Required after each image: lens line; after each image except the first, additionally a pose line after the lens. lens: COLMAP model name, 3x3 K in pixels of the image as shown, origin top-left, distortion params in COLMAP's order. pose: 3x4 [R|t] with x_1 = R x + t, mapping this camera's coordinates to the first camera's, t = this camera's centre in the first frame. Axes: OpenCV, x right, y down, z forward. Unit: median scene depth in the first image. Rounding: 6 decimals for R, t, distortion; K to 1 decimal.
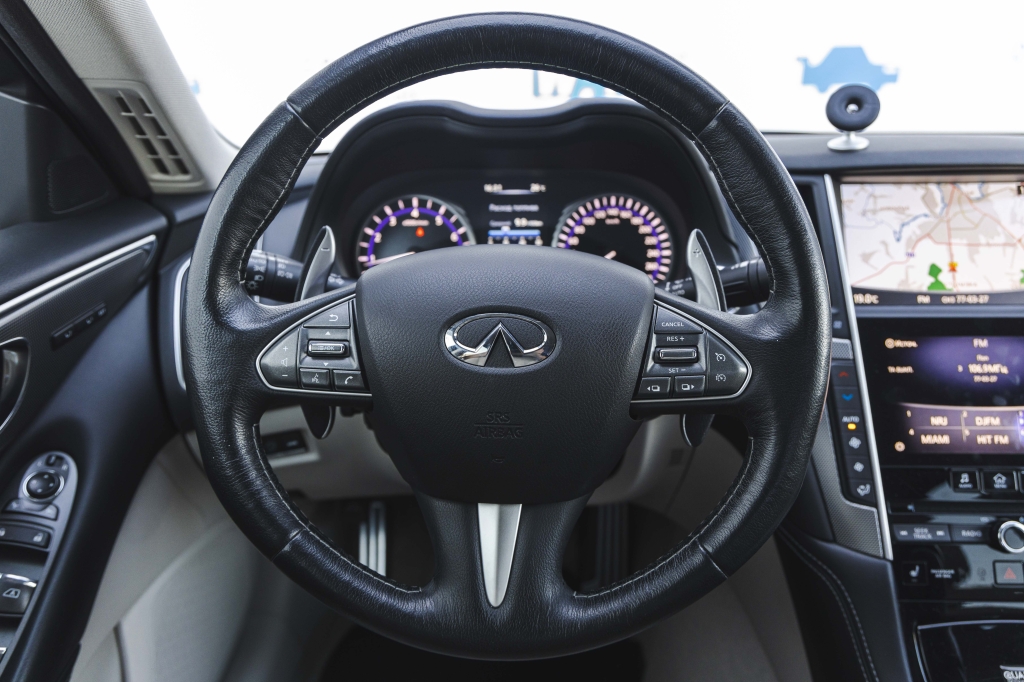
lens RADIAL K [[689.8, 0, 494.8], [0, 689.8, 353.2], [0, 0, 1]] dist [0.003422, 0.002358]
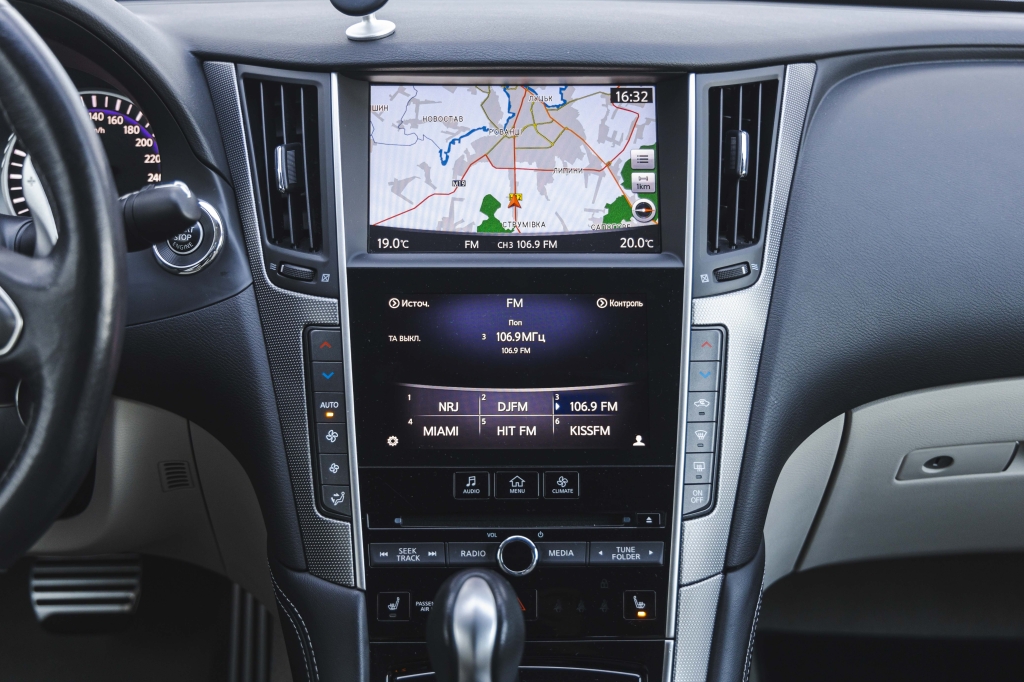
lens RADIAL K [[1483.3, 0, 512.0], [0, 1483.3, 341.0], [0, 0, 1]] dist [-0.001176, -0.008875]
pose [[0.998651, 0.000554, 0.051923, 0.620482], [0.000589, 0.999758, -0.021999, 0.061823], [-0.051922, 0.022000, 0.998409, -0.594406]]
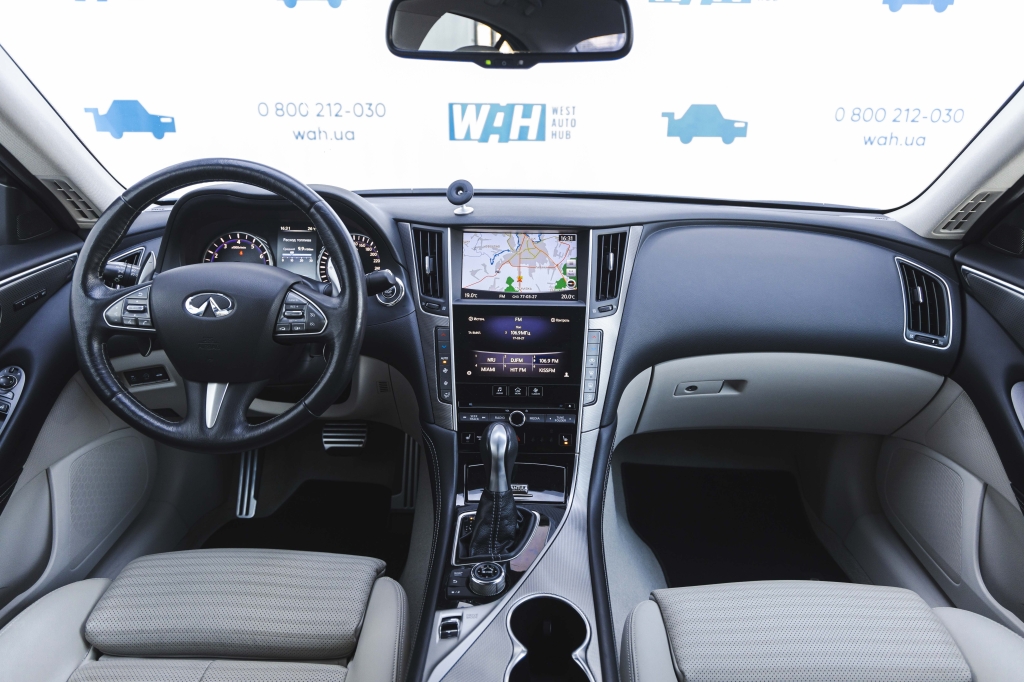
lens RADIAL K [[676.5, 0, 512.0], [0, 676.5, 341.0], [0, 0, 1]] dist [0.000105, -0.003077]
pose [[0.999612, 0.018478, 0.020846, 0.651765], [-0.017775, 0.999282, -0.033445, 0.106200], [-0.021449, 0.033061, 0.999223, -0.836455]]
